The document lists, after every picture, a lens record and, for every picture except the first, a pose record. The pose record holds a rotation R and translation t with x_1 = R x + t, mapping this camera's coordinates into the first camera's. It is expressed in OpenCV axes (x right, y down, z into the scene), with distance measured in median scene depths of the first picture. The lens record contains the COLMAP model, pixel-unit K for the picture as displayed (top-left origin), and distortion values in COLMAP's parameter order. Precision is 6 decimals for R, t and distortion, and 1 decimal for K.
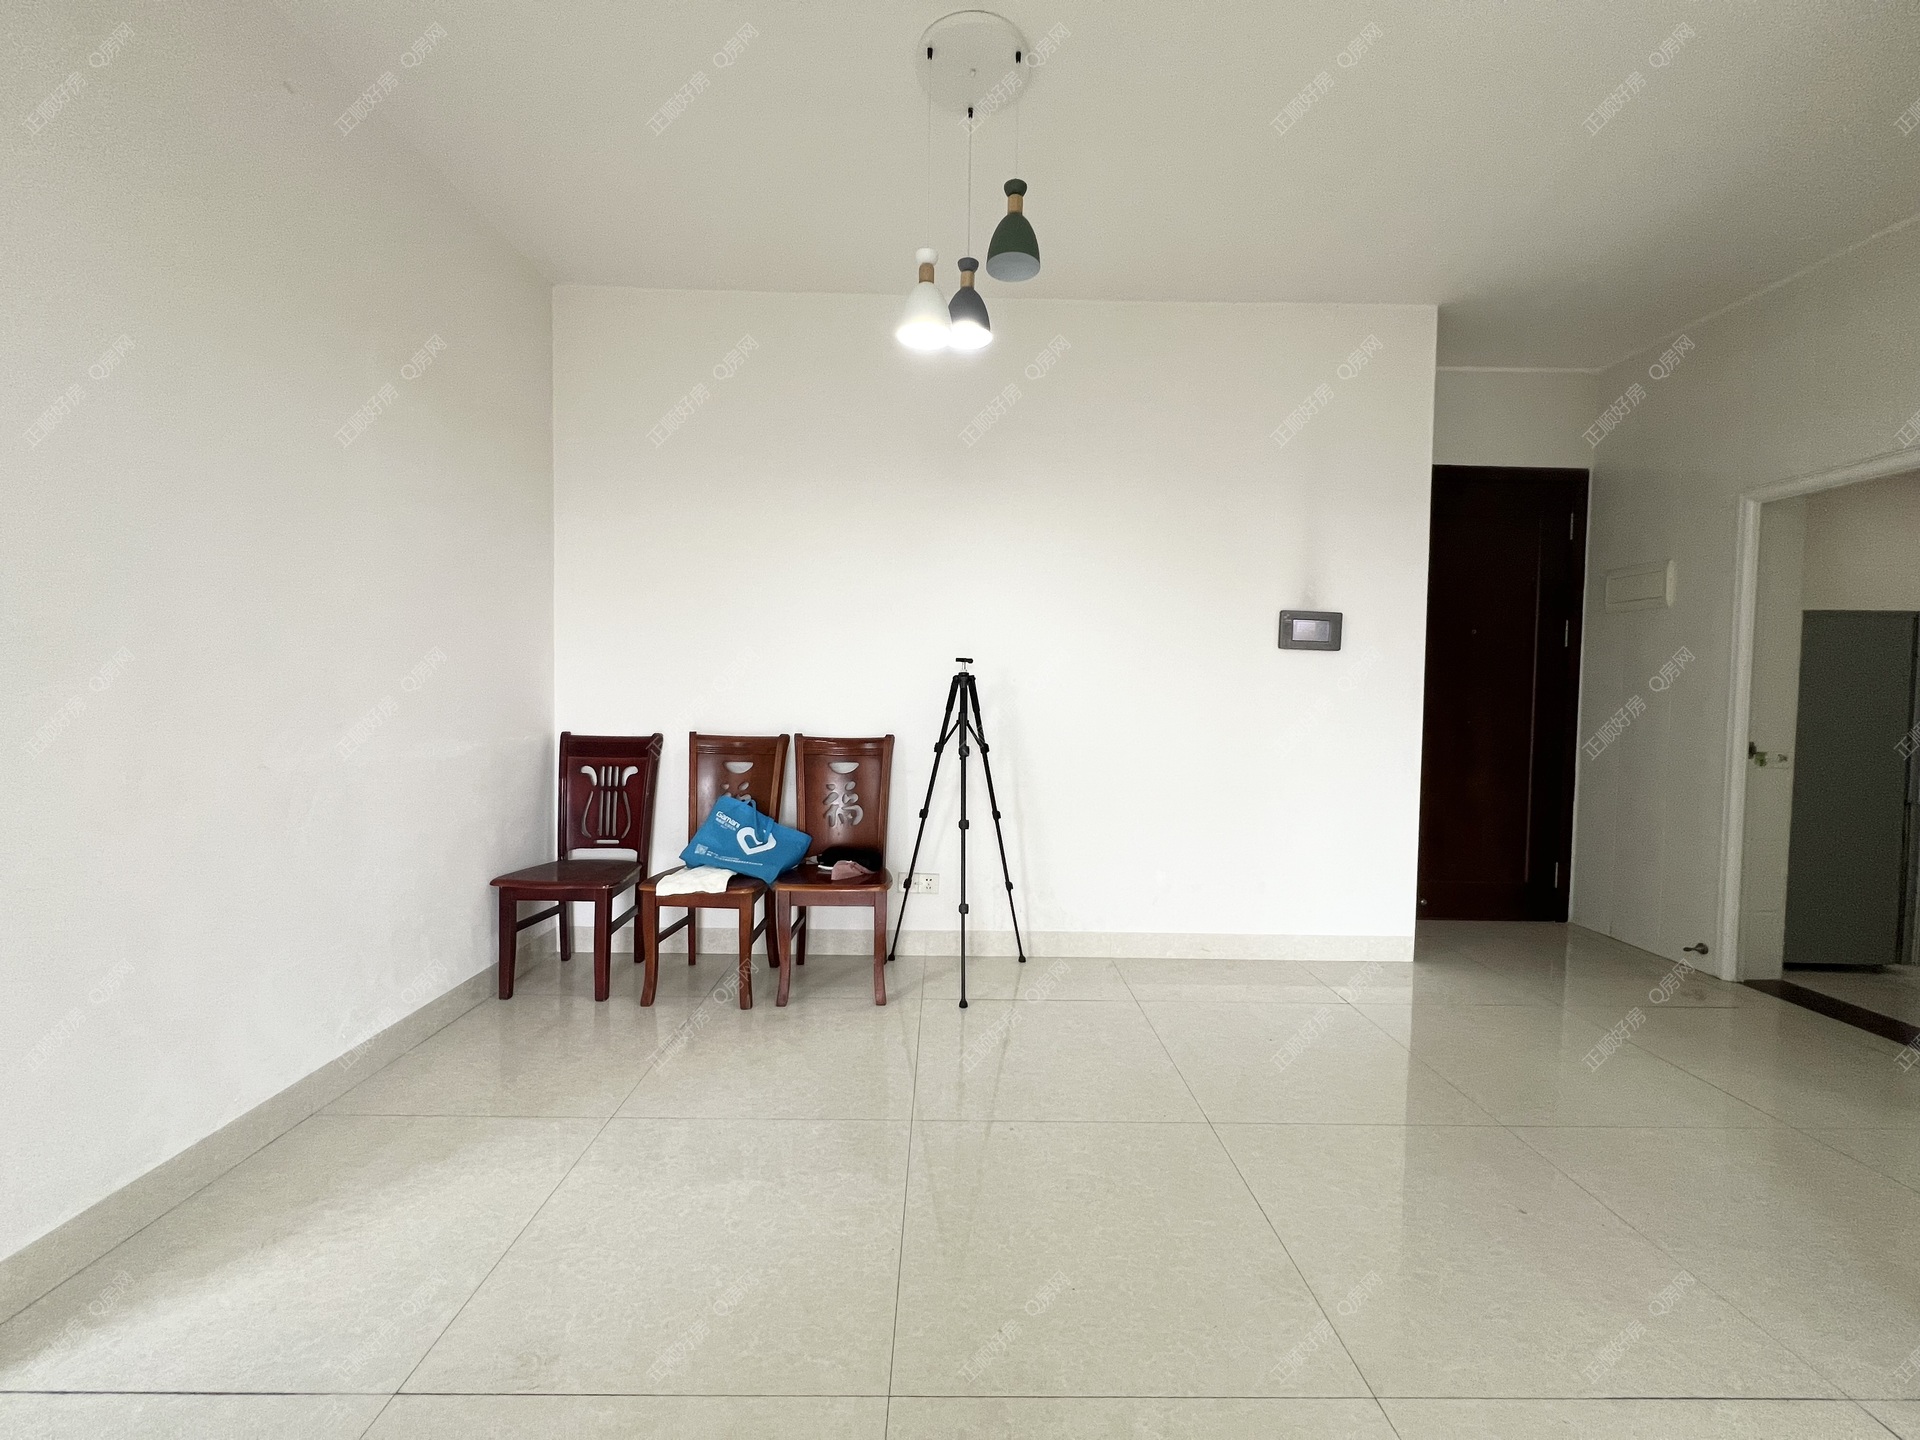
lens RADIAL K [[760.1, 0, 956.4], [0, 760.1, 714.0], [0, 0, 1]] dist [-0.000853, -0.000513]
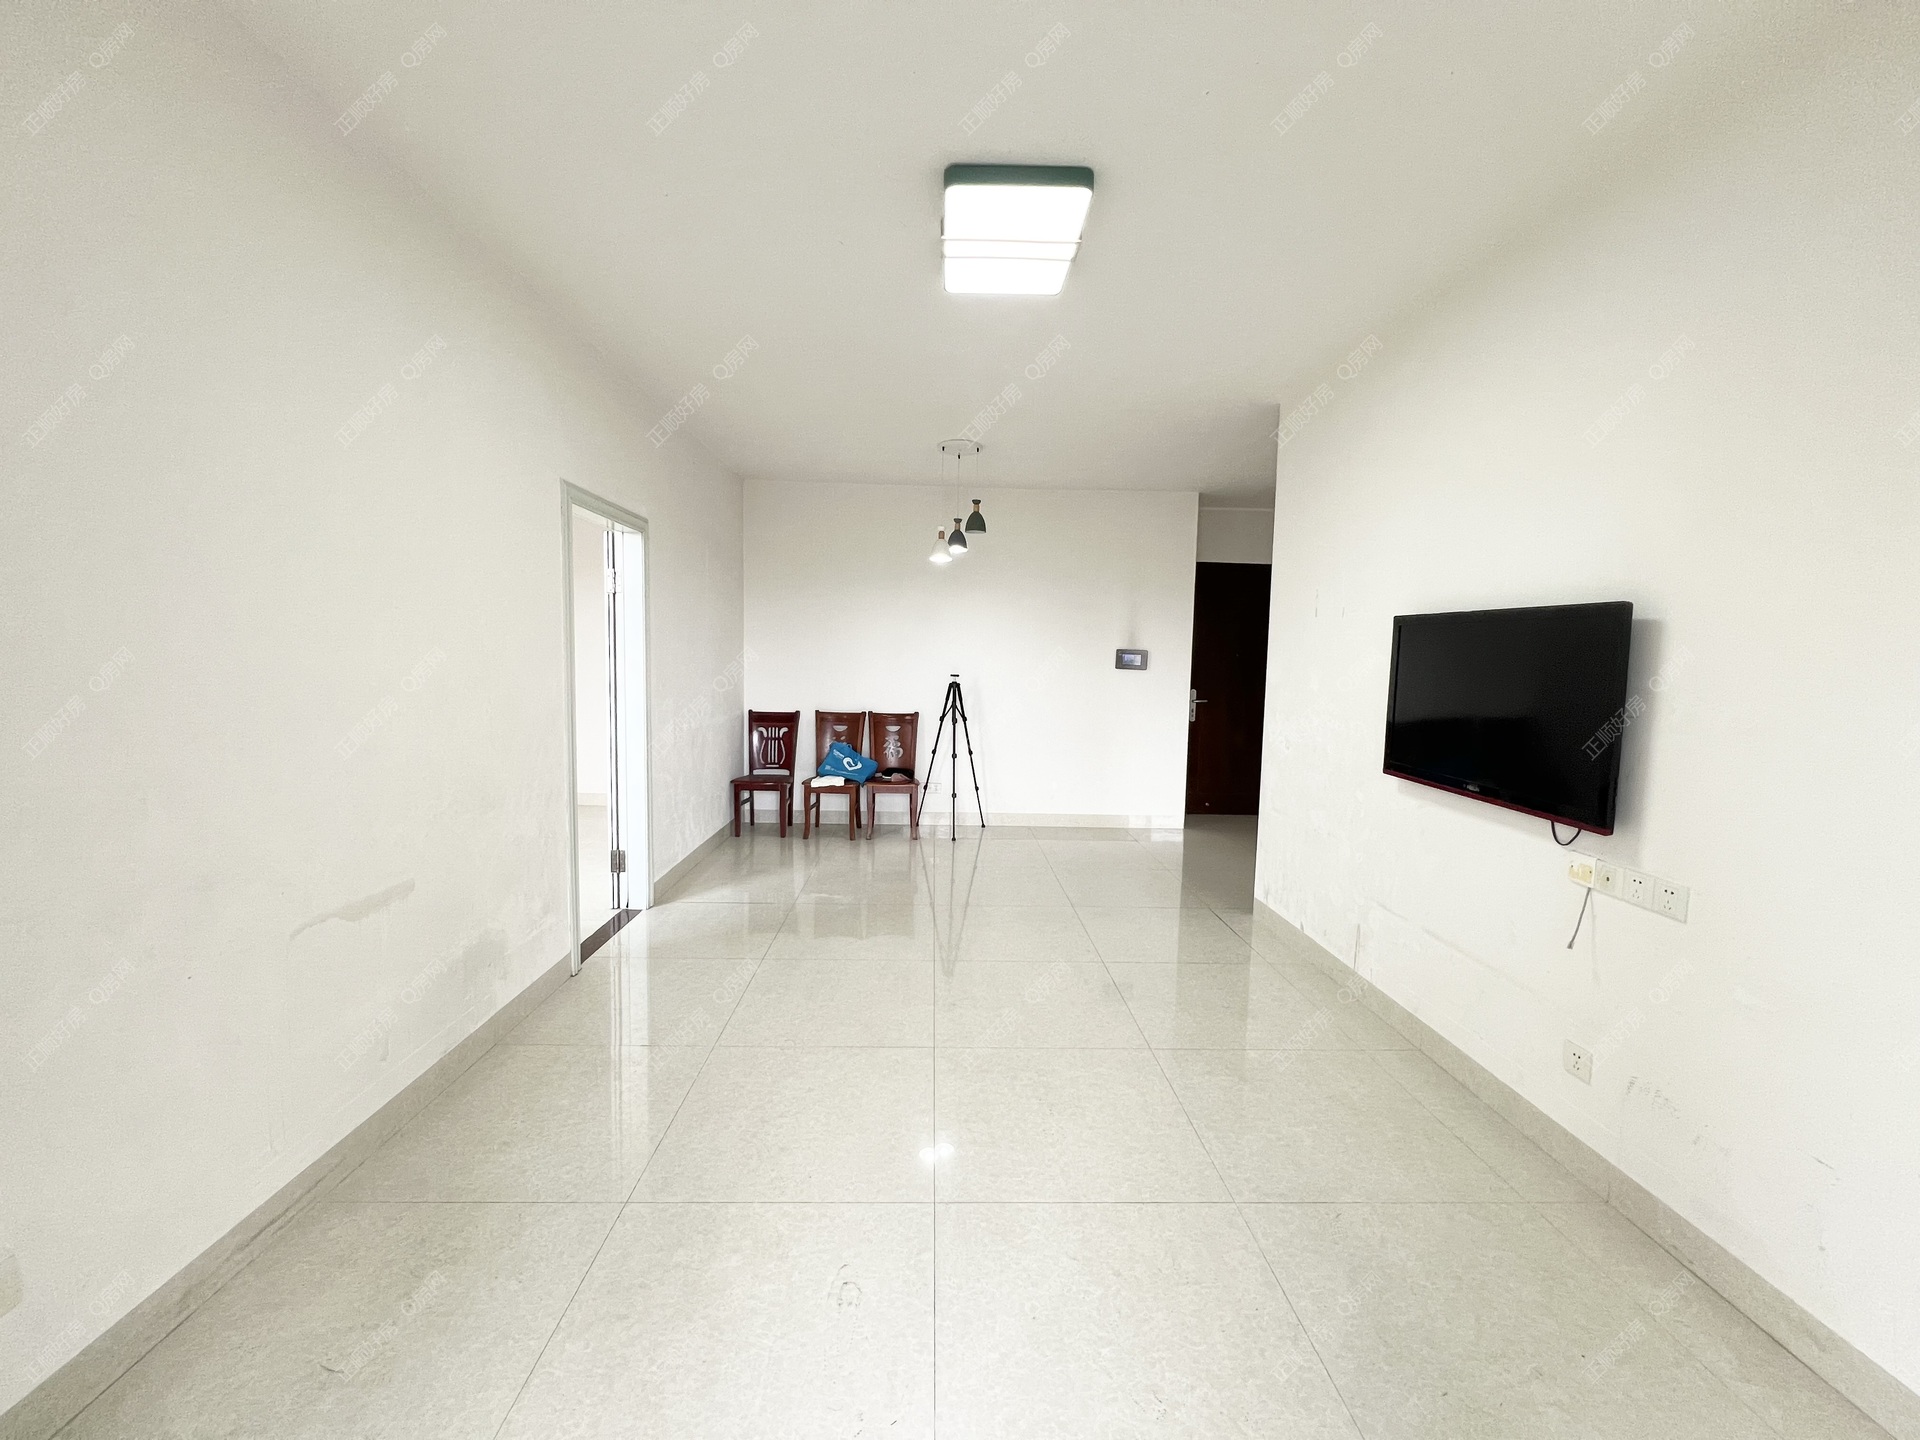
lens RADIAL K [[760.1, 0, 956.9], [0, 760.1, 719.2], [0, 0, 1]] dist [-0.000853, -0.000513]
pose [[0.999811, 0.003842, 0.019041, -0.021195], [-0.004698, 0.998973, 0.045069, -0.044821], [-0.018848, -0.045150, 0.998802, -0.994806]]
